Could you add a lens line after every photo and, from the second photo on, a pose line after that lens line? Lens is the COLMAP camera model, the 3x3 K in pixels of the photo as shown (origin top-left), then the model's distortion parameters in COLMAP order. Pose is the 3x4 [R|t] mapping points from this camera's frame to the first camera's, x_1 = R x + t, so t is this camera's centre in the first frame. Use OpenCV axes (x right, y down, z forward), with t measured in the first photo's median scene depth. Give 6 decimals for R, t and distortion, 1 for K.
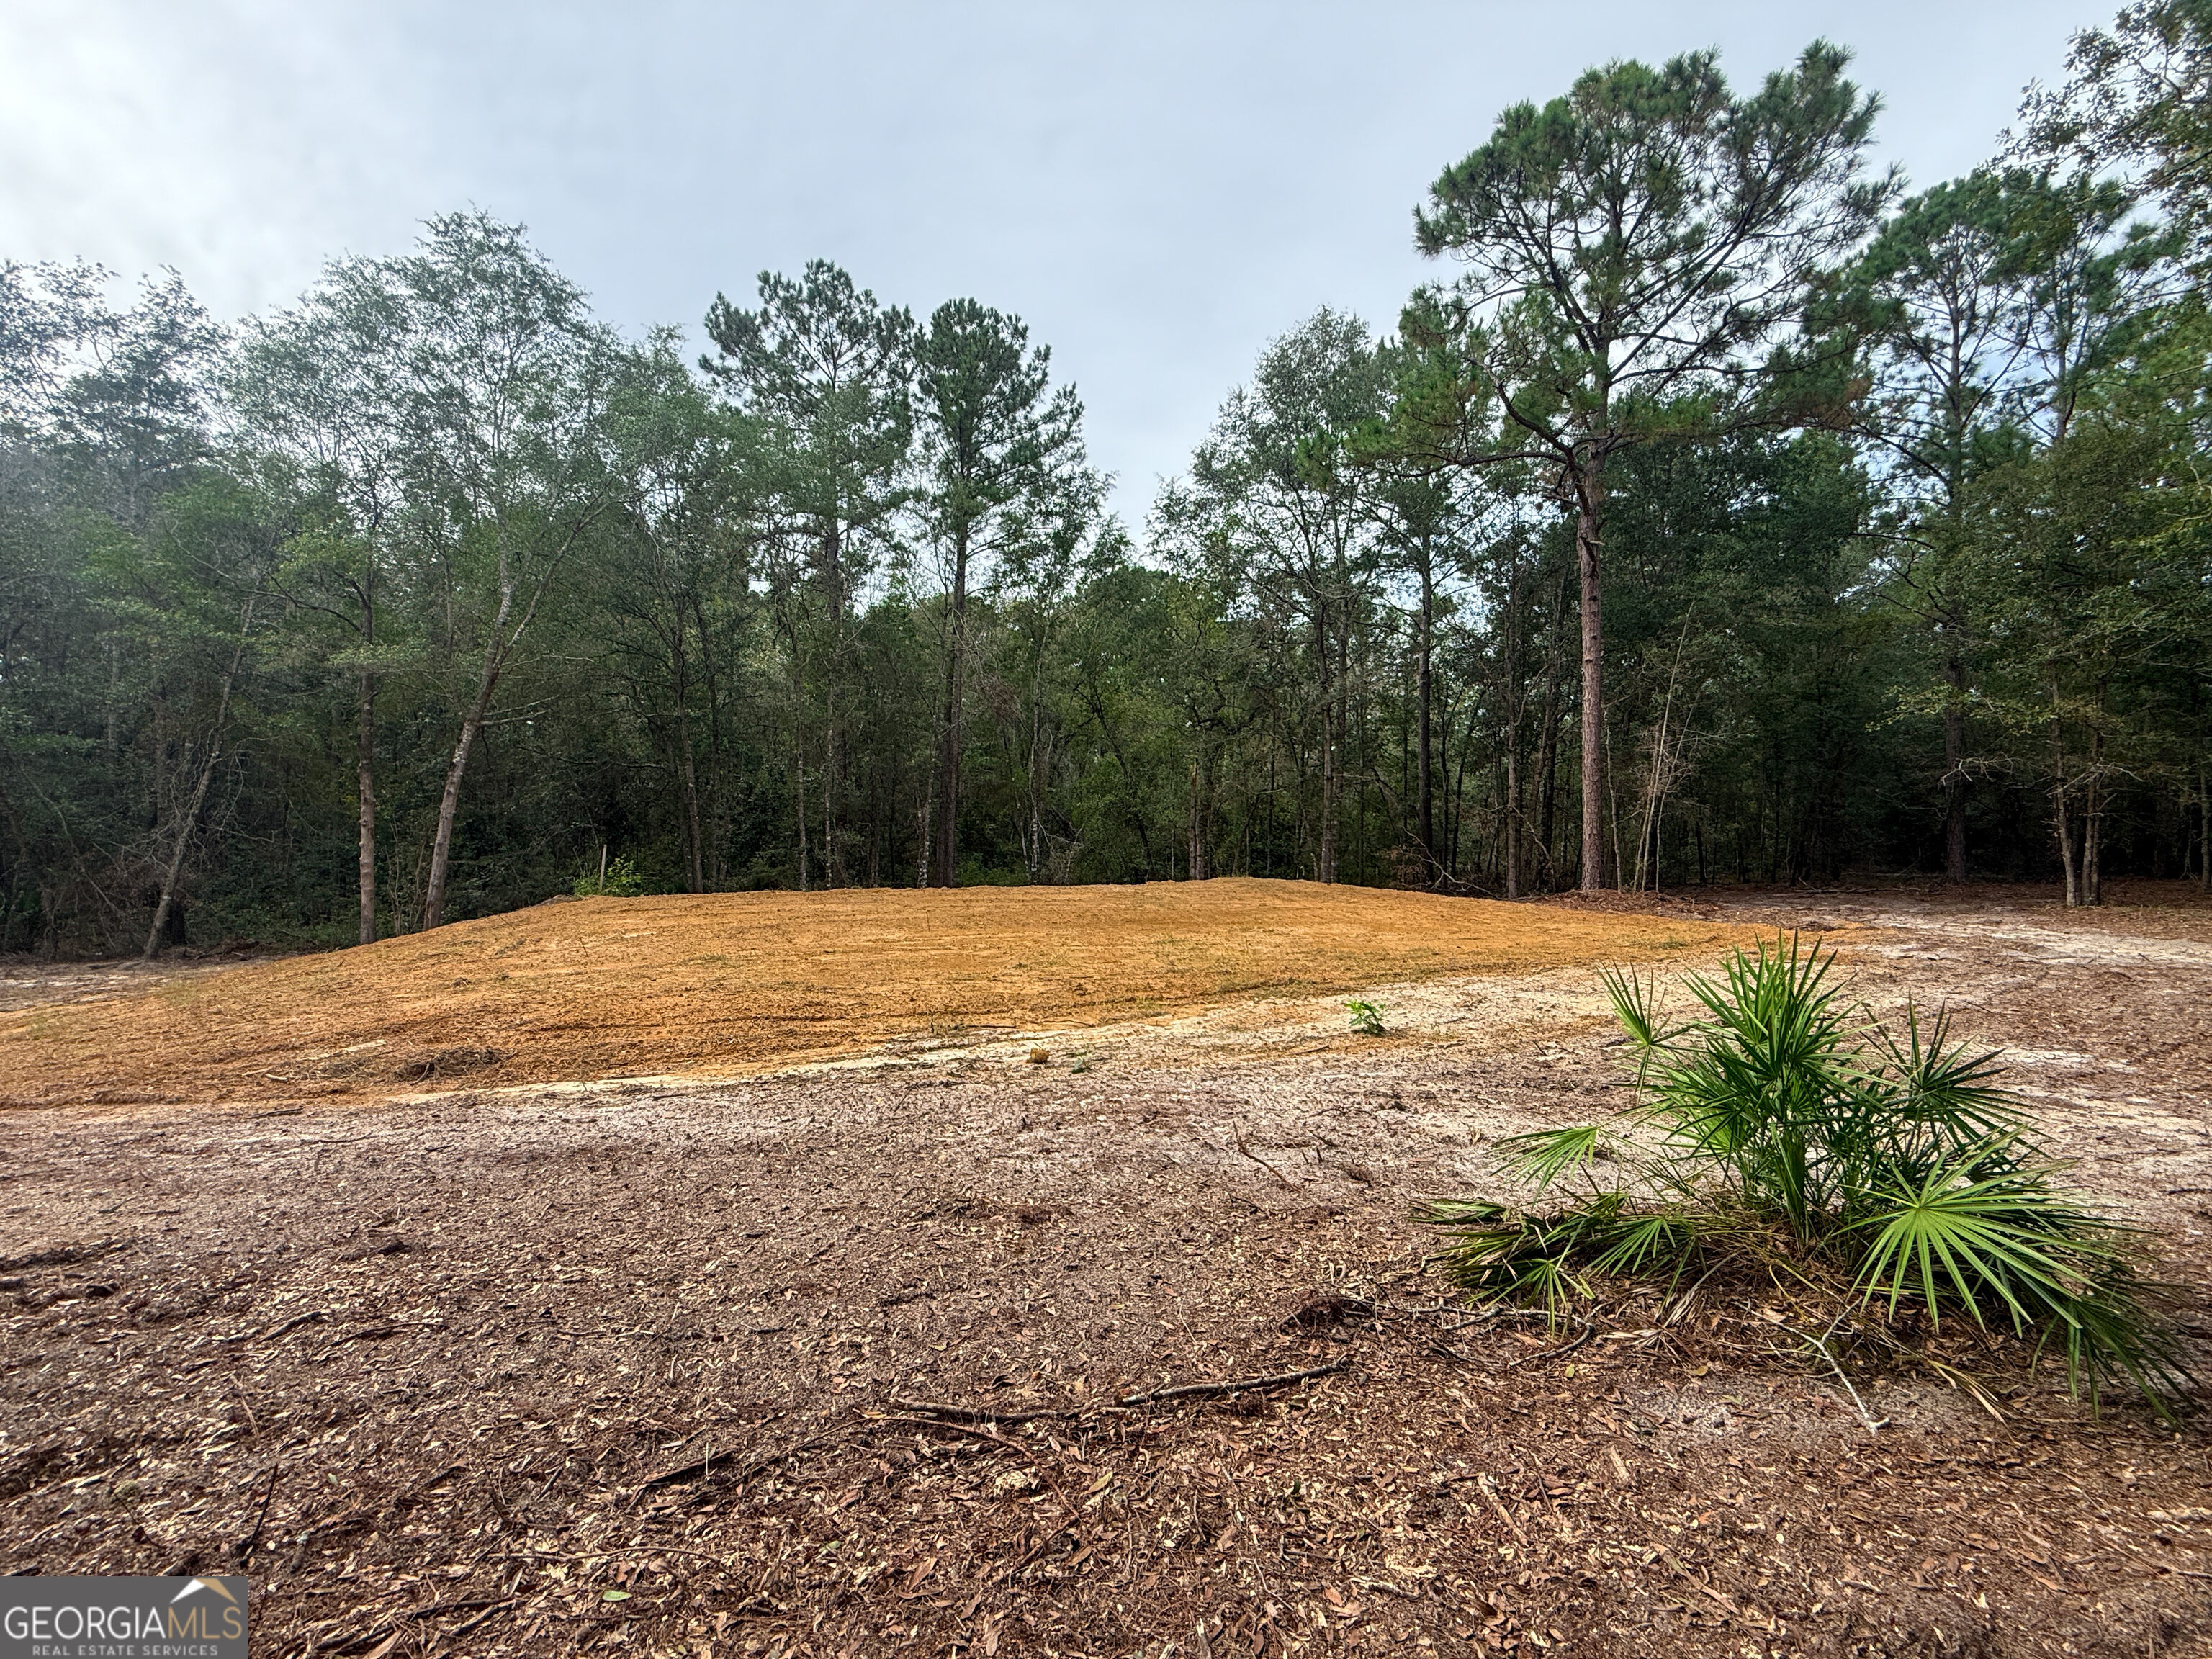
lens RADIAL K [[912.2, 0, 1101.7], [0, 912.2, 766.3], [0, 0, 1]] dist [0.004737, -0.000385]
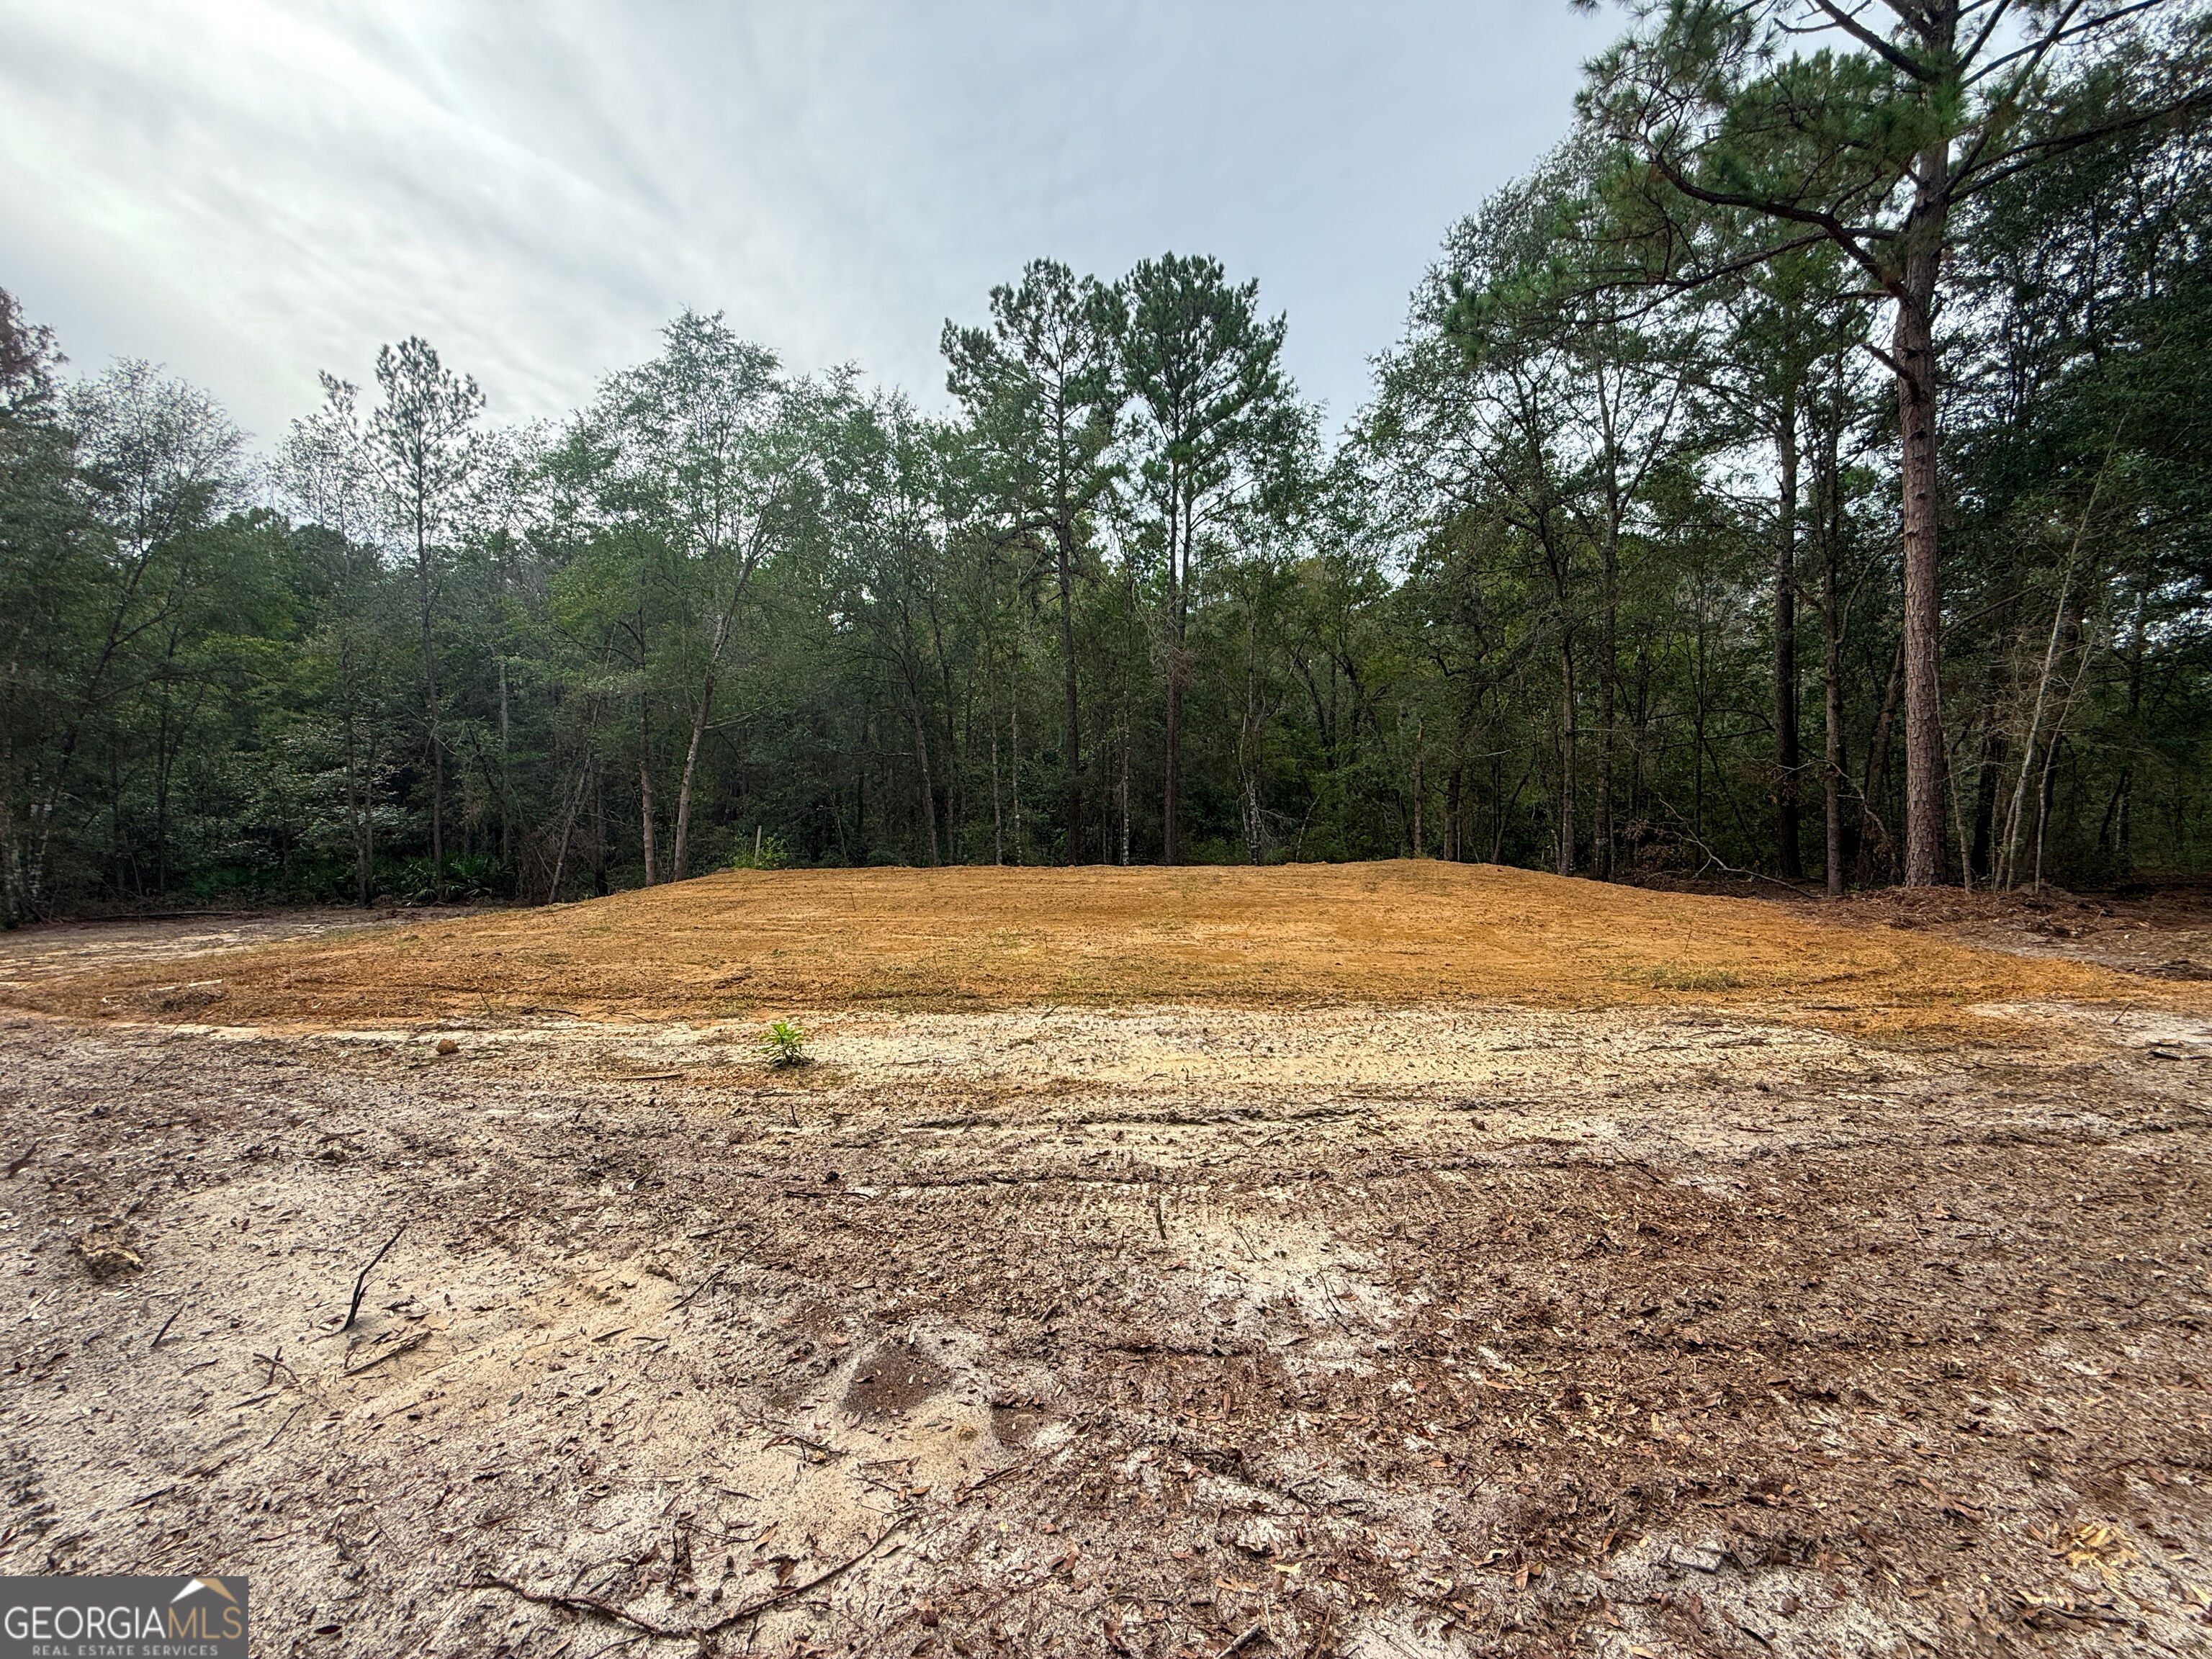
lens RADIAL K [[912.2, 0, 1101.7], [0, 912.2, 766.3], [0, 0, 1]] dist [0.004737, -0.000385]
pose [[0.879463, -0.033692, -0.474773, 0.333671], [0.049416, 0.998564, 0.020676, 0.005111], [0.473395, -0.041645, 0.879865, 0.142783]]
